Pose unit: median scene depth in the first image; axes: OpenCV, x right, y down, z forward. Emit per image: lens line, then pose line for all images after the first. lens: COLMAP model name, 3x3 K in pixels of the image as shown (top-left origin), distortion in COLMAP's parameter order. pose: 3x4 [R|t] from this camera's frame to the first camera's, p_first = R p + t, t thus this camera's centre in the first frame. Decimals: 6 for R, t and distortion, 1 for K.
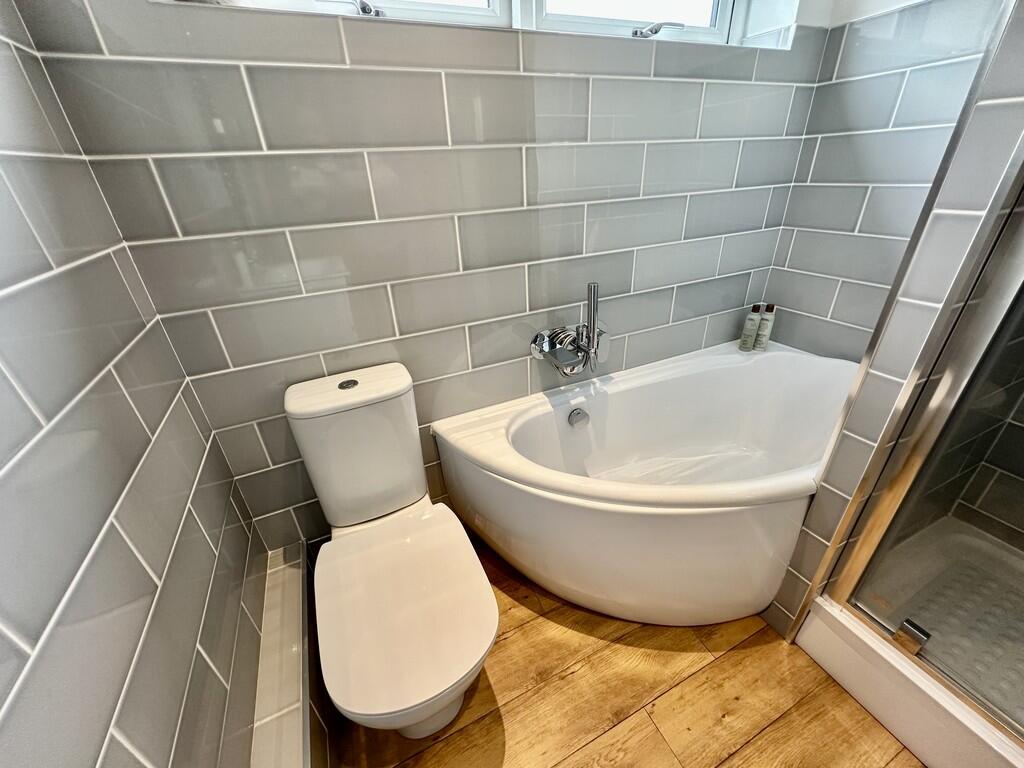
lens RADIAL K [[408.3, 0, 511.9], [0, 408.3, 383.8], [0, 0, 1]] dist [-0.000751, 0.000192]
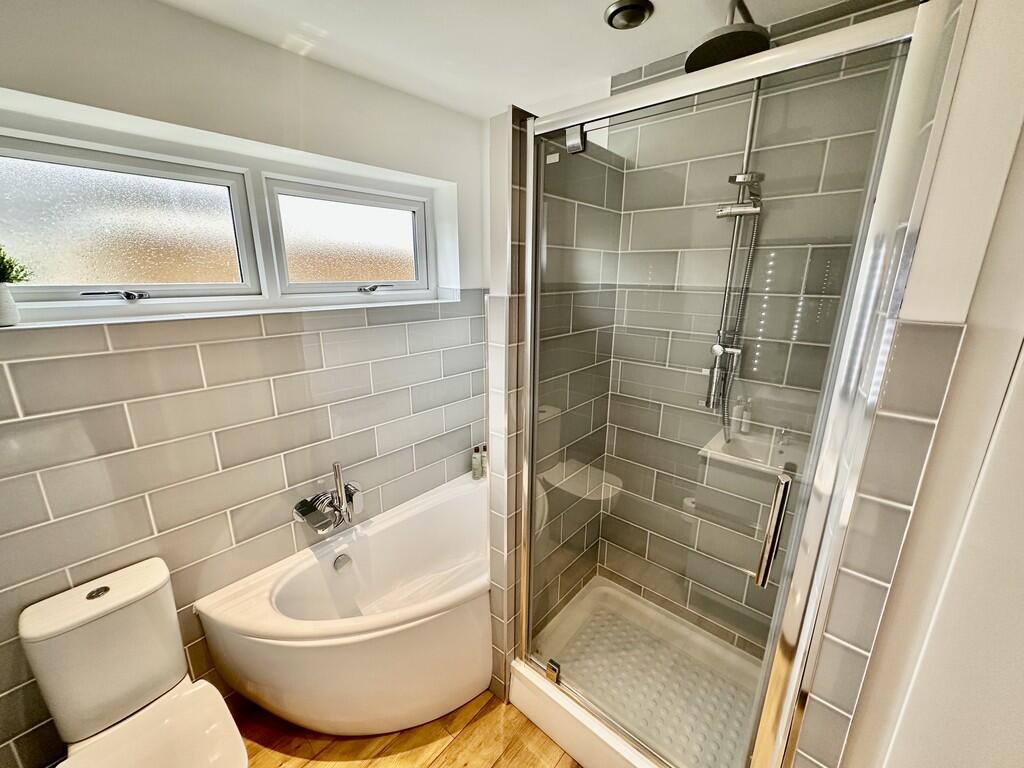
lens RADIAL K [[408.3, 0, 510.8], [0, 408.3, 382.4], [0, 0, 1]] dist [-0.000751, 0.000192]
pose [[0.912723, -0.058449, 0.404378, 0.181080], [0.153756, 0.966097, -0.207402, -0.123773], [-0.378546, 0.251476, 0.890766, -0.483600]]
